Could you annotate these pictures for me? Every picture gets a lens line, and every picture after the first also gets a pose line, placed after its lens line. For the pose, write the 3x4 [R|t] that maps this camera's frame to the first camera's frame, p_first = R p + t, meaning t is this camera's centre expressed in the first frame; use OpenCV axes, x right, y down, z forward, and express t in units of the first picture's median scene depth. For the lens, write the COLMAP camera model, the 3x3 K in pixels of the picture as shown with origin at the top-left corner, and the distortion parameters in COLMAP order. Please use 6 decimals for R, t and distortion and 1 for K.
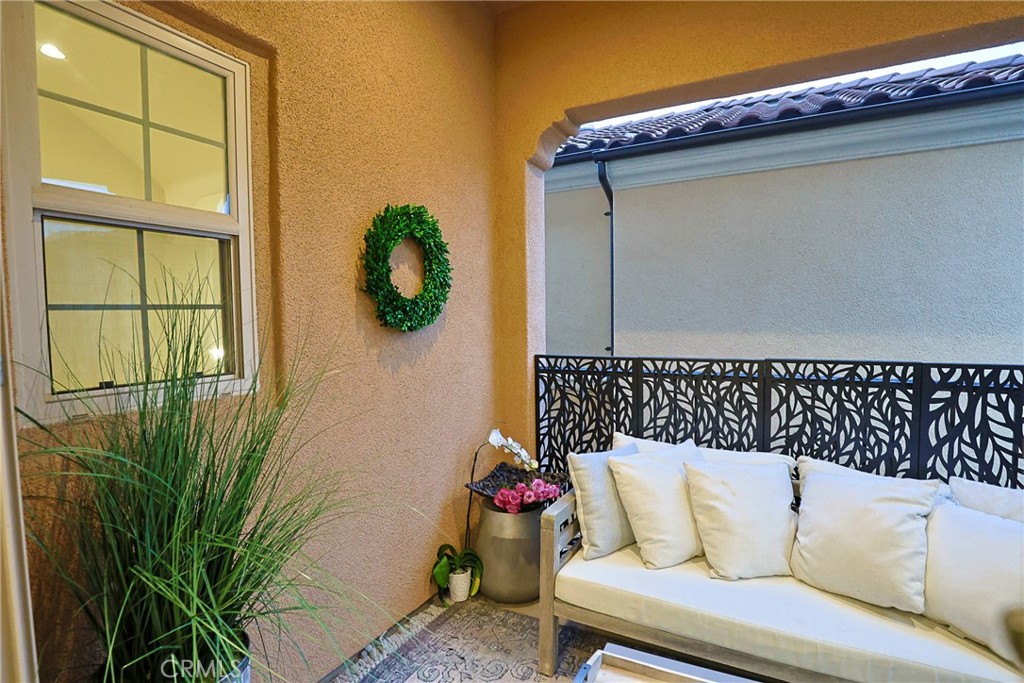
lens RADIAL K [[494.7, 0, 511.4], [0, 494.7, 334.8], [0, 0, 1]] dist [-0.026770, 0.002248]
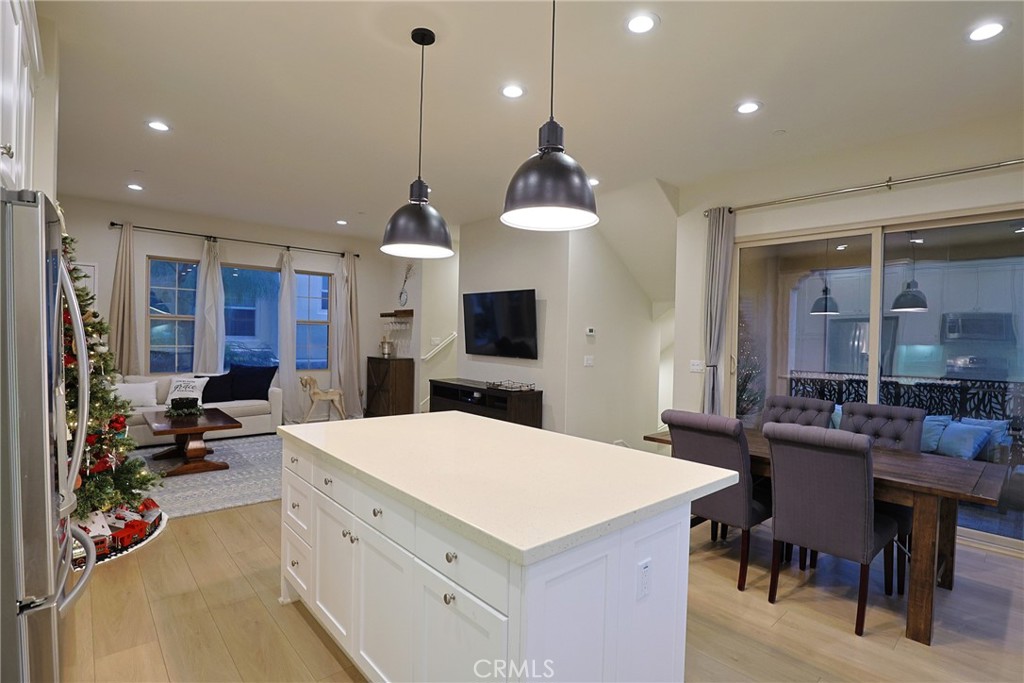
lens RADIAL K [[494.7, 0, 517.8], [0, 494.7, 345.0], [0, 0, 1]] dist [-0.026770, 0.002248]
pose [[0.938448, 0.043143, -0.342715, -0.512027], [-0.053976, 0.998297, -0.022131, 0.061098], [0.341176, 0.039267, 0.939179, -2.219845]]
